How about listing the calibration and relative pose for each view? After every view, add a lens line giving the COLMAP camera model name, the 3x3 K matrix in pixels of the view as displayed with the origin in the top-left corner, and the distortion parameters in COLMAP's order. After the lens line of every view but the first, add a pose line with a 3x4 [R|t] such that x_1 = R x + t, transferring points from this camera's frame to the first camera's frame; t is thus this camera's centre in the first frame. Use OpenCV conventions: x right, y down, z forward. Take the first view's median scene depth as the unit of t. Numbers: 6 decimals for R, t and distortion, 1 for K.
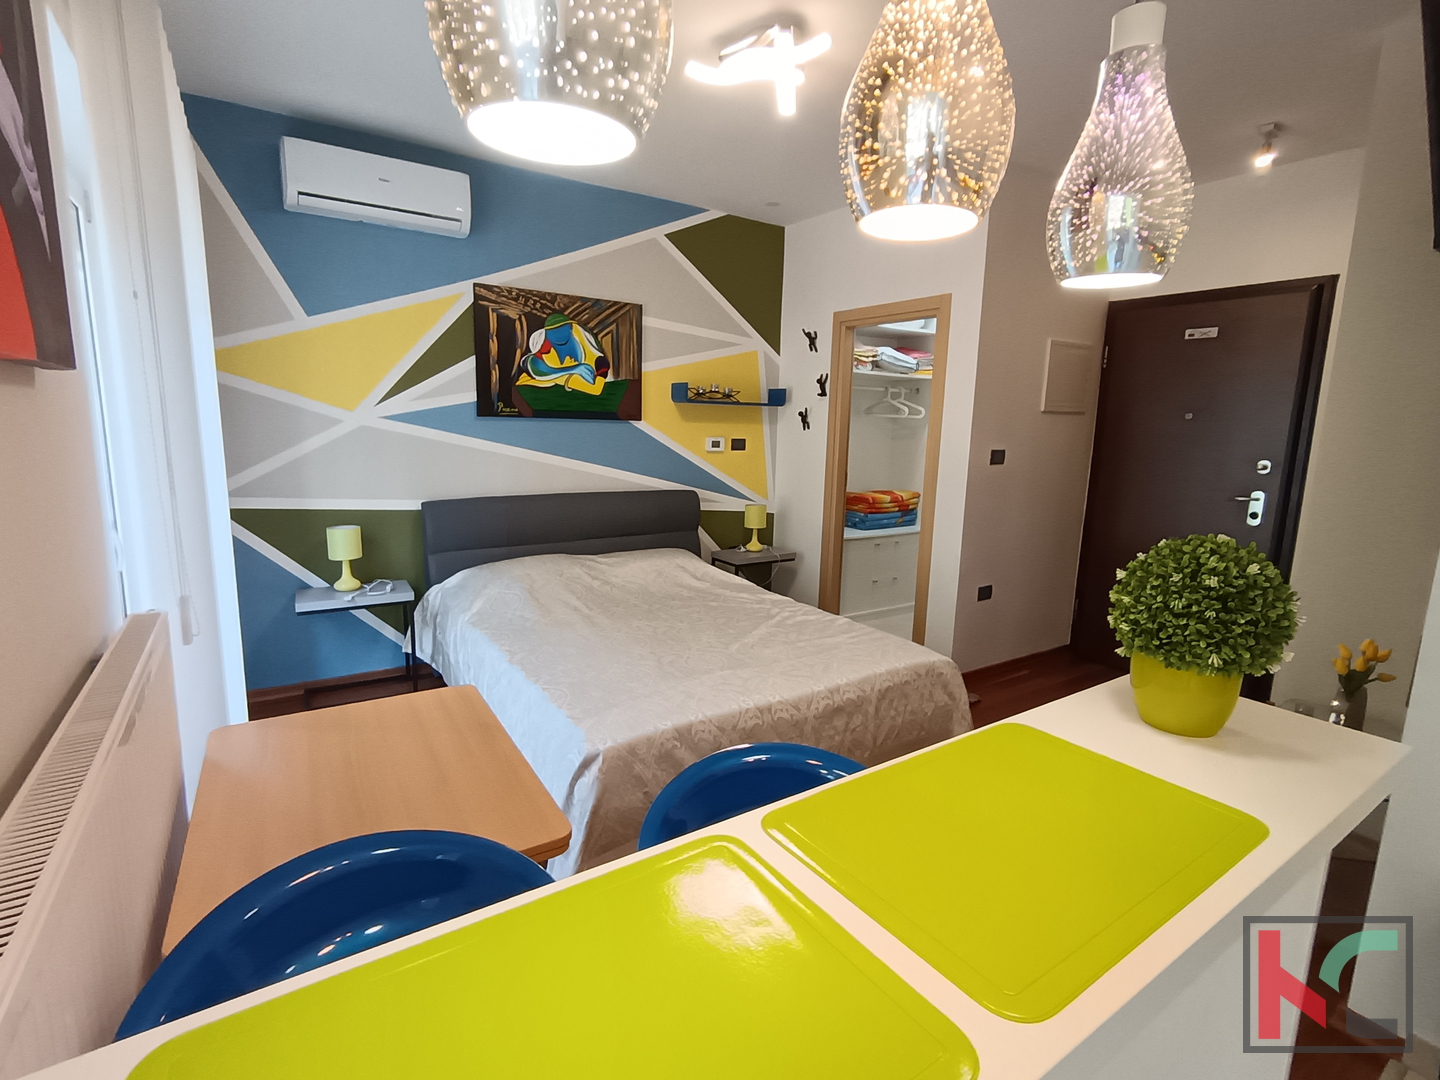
lens RADIAL K [[687.2, 0, 716.4], [0, 687.2, 533.1], [0, 0, 1]] dist [-0.000086, 0.000981]
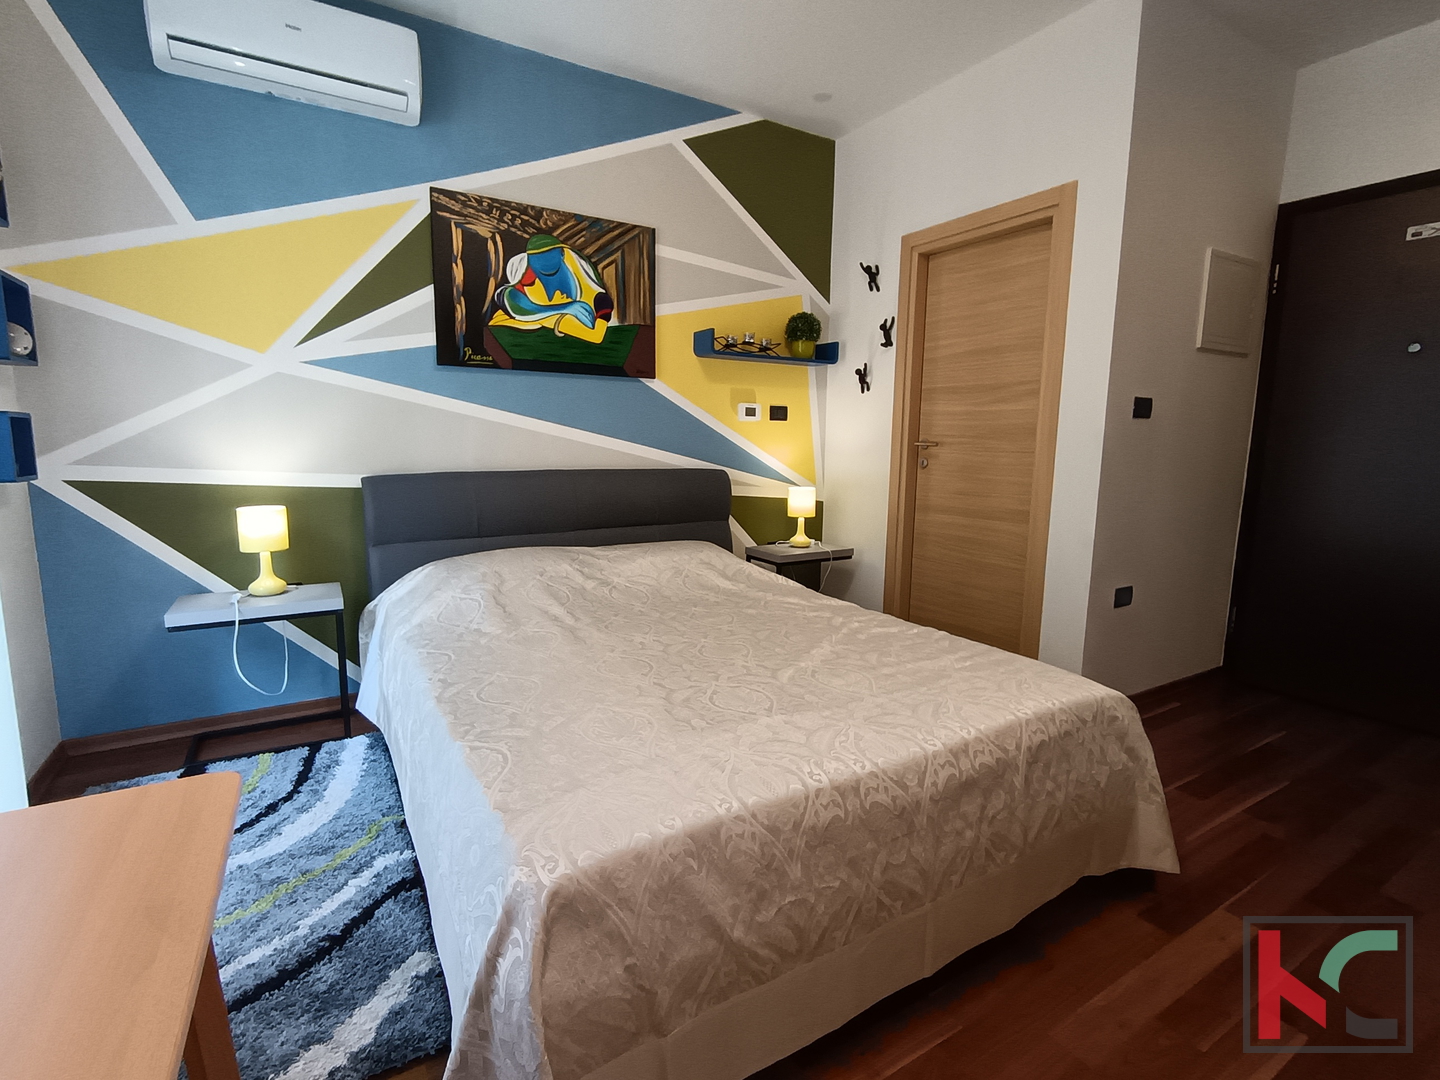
lens RADIAL K [[687.2, 0, 716.4], [0, 687.2, 533.1], [0, 0, 1]] dist [-0.000086, 0.000981]
pose [[0.998988, -0.007272, -0.044378, -0.007200], [0.006265, 0.999720, -0.022802, 0.033828], [0.044532, 0.022501, 0.998755, 0.253116]]
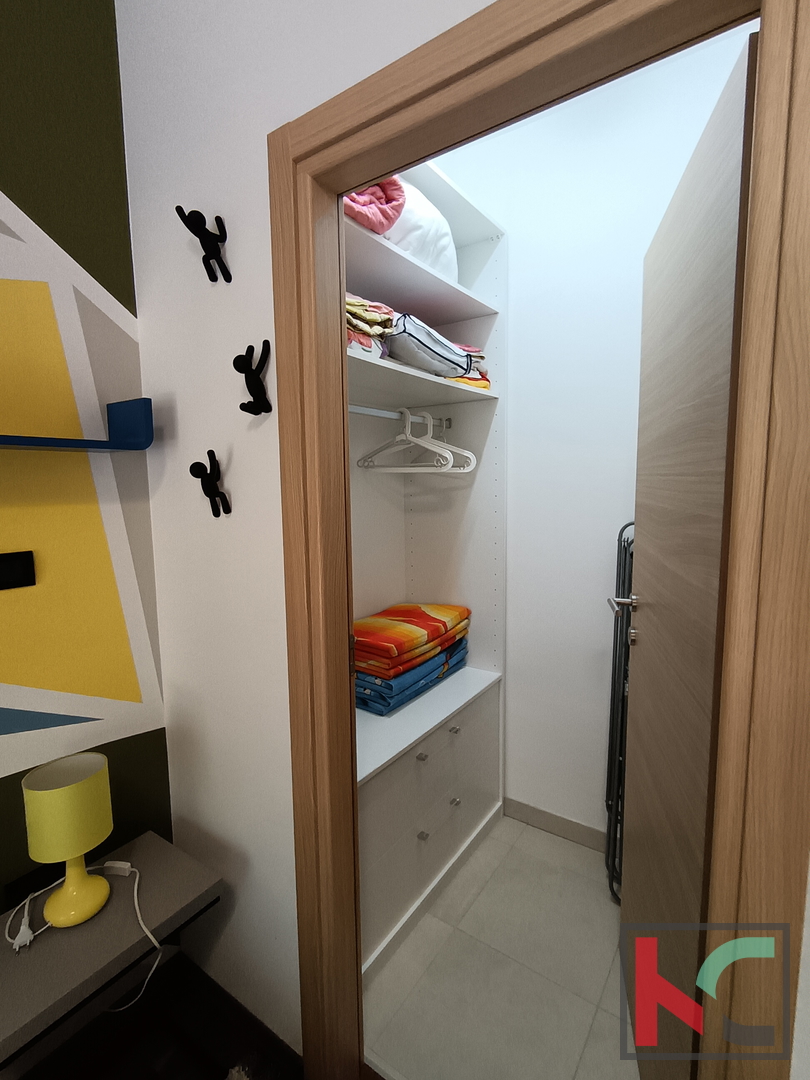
lens RADIAL K [[517.5, 0, 408.9], [0, 517.5, 537.6], [0, 0, 1]] dist [0.000941, 0.000130]
pose [[0.929051, -0.077277, 0.361790, 0.148785], [0.095710, 0.994853, -0.033279, -0.147001], [-0.357356, 0.065545, 0.931665, 0.877428]]
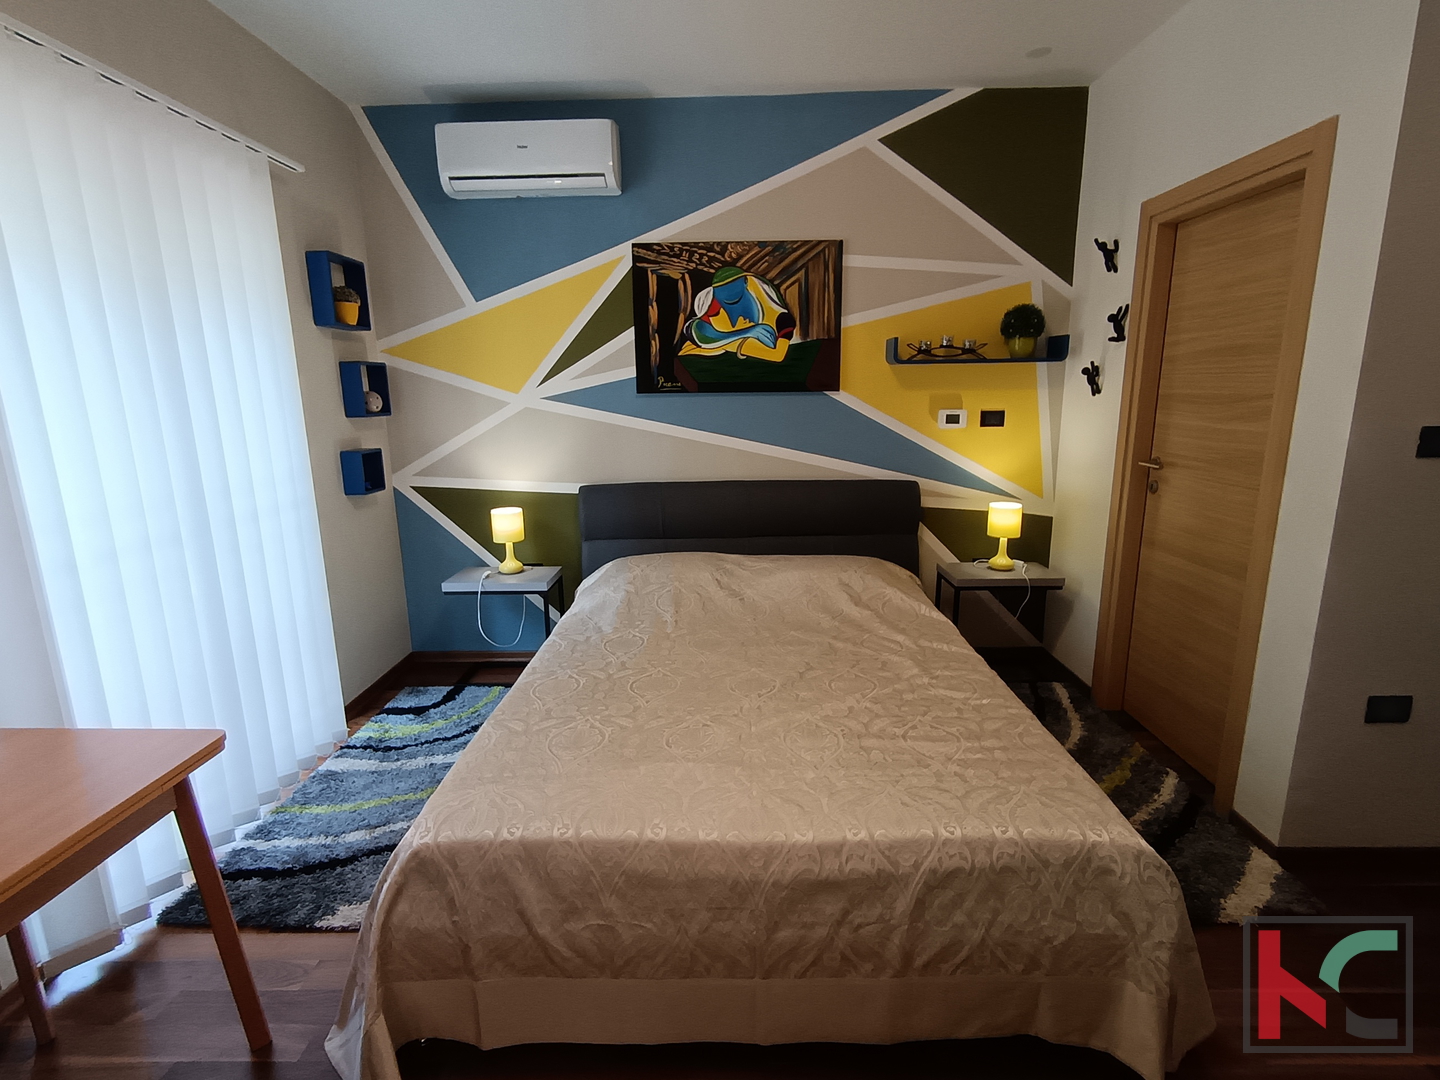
lens RADIAL K [[687.2, 0, 716.4], [0, 687.2, 533.1], [0, 0, 1]] dist [-0.000086, 0.000981]
pose [[0.820852, 0.080247, -0.565475, 0.259996], [-0.056533, 0.996634, 0.059370, -0.044716], [0.568336, -0.016766, 0.822626, 0.301743]]
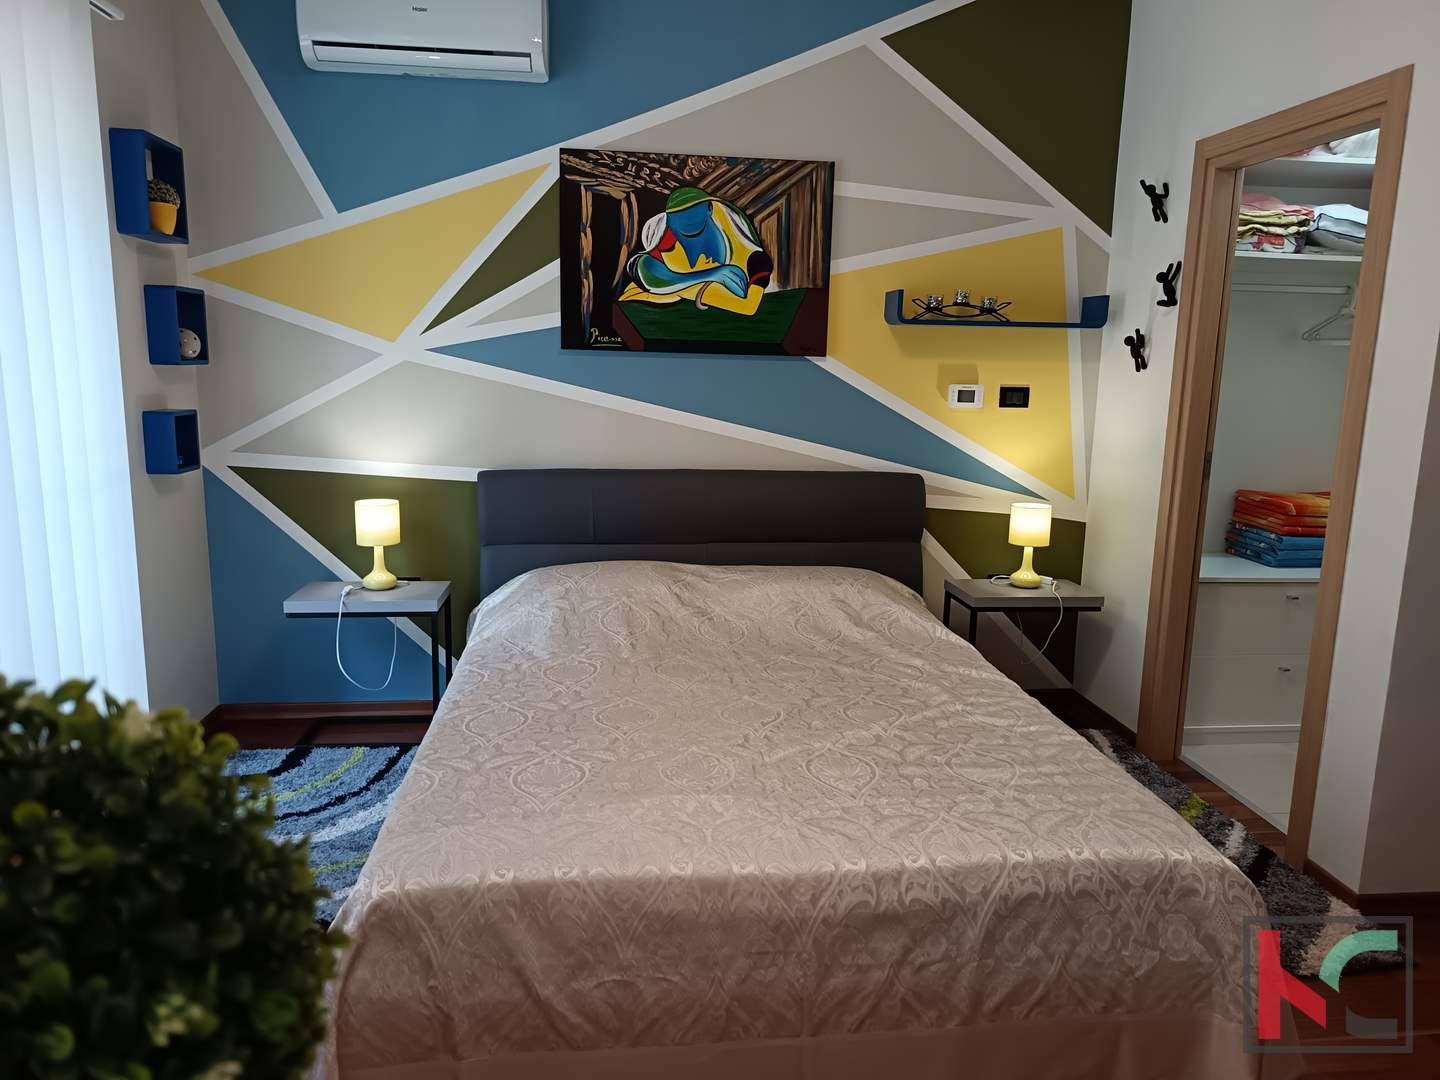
lens RADIAL K [[993.4, 0, 720.0], [0, 993.4, 540.0], [0, 0, 1]] dist [0.075089, -0.103193]
pose [[0.891172, 0.074825, -0.447453, 0.240037], [-0.072318, 0.997123, 0.022711, -0.015394], [0.447865, 0.012120, 0.894019, 0.187704]]
